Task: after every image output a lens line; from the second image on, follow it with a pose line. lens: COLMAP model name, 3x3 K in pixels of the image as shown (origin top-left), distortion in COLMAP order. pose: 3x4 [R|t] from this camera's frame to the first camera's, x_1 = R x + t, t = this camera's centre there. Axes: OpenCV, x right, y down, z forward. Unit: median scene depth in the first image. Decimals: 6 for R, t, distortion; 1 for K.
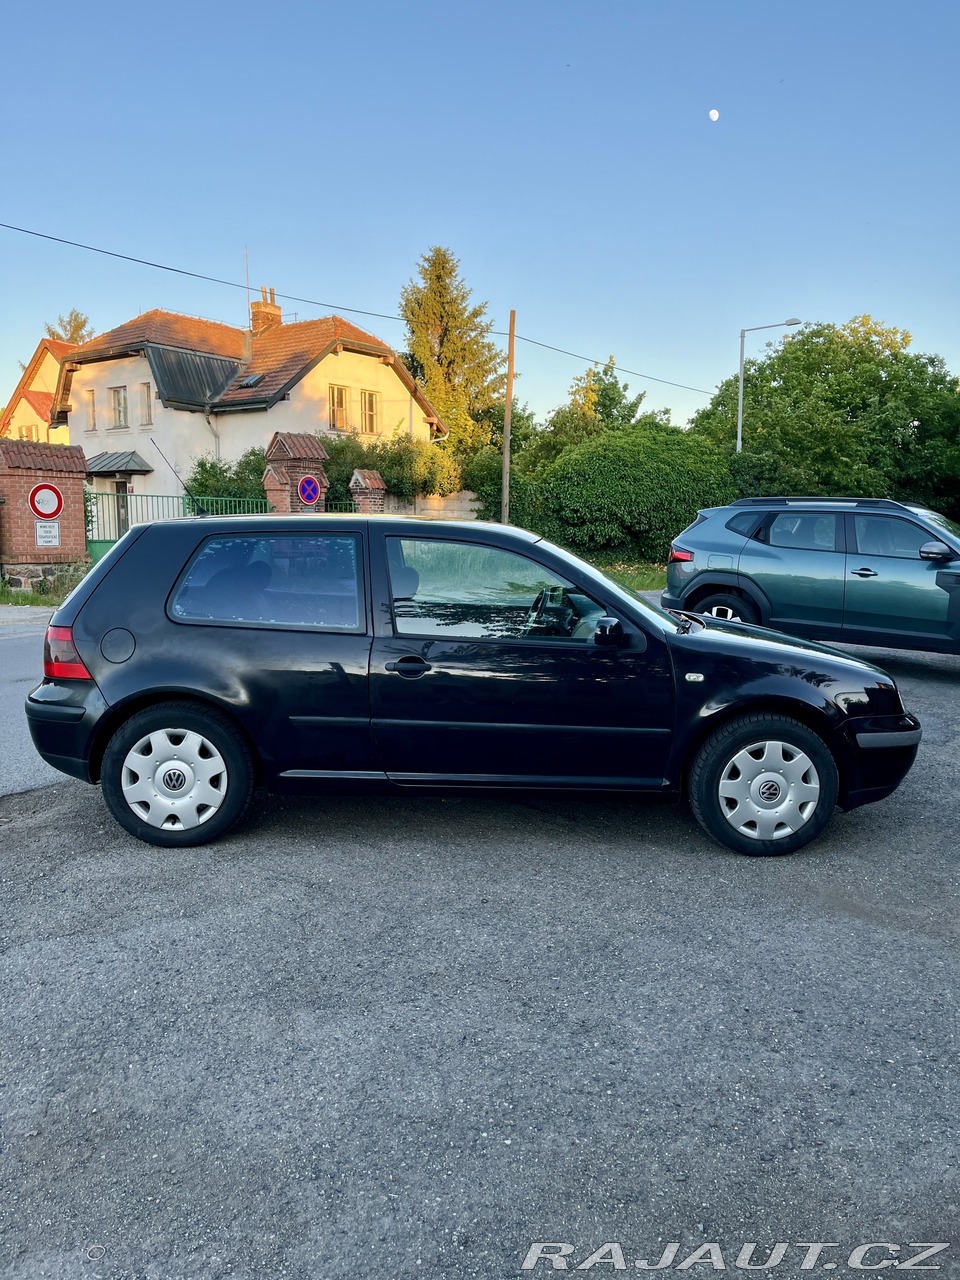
lens RADIAL K [[996.2, 0, 485.4], [0, 996.2, 631.8], [0, 0, 1]] dist [0.087328, -0.129915]
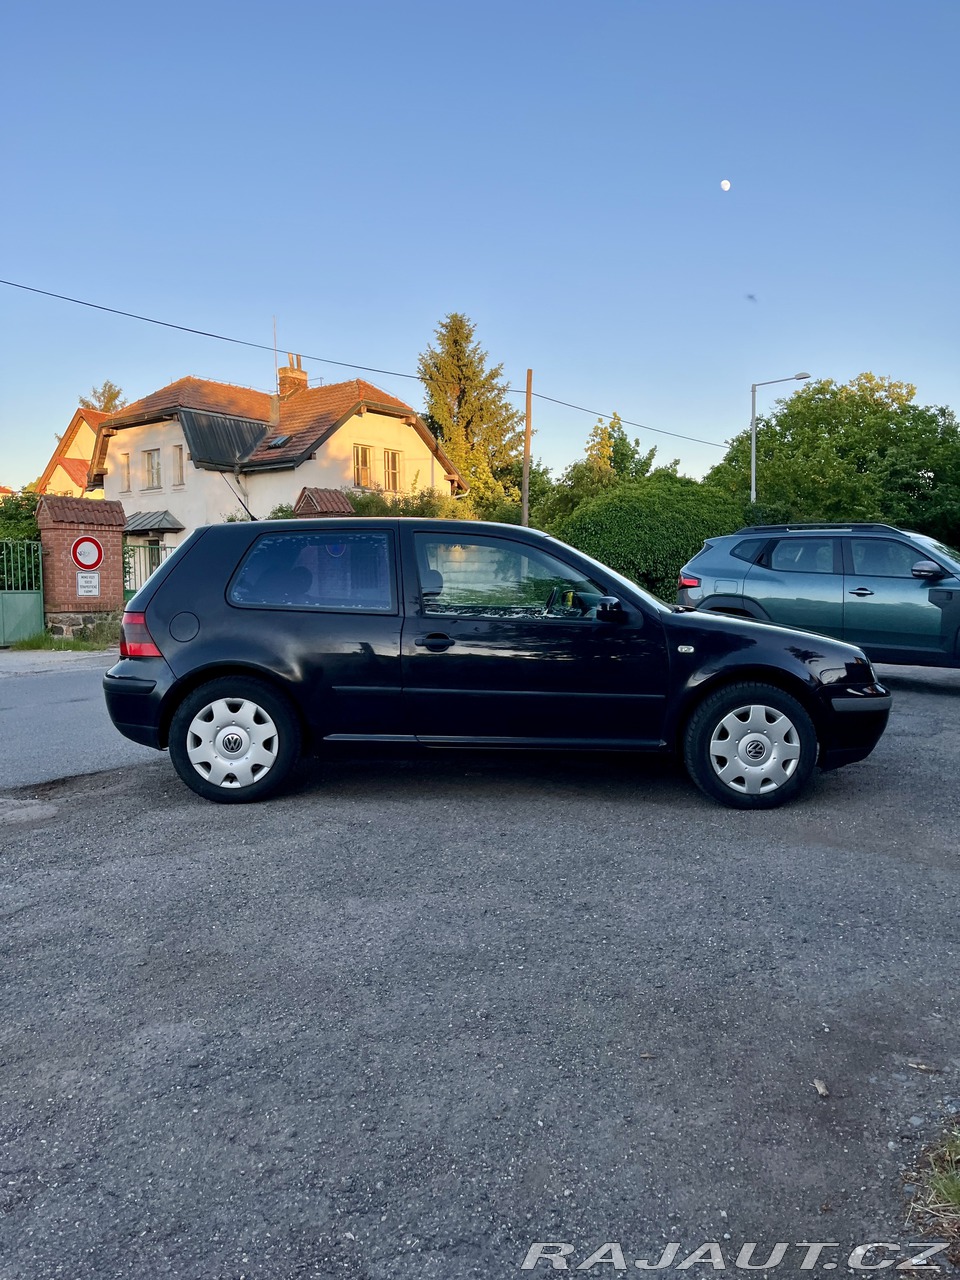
lens RADIAL K [[998.1, 0, 482.8], [0, 998.1, 636.8], [0, 0, 1]] dist [0.157339, -0.405671]
pose [[0.999615, -0.012896, -0.024583, 0.006179], [0.011418, 0.998171, -0.059363, 0.093849], [0.025304, 0.059059, 0.997934, -0.144039]]
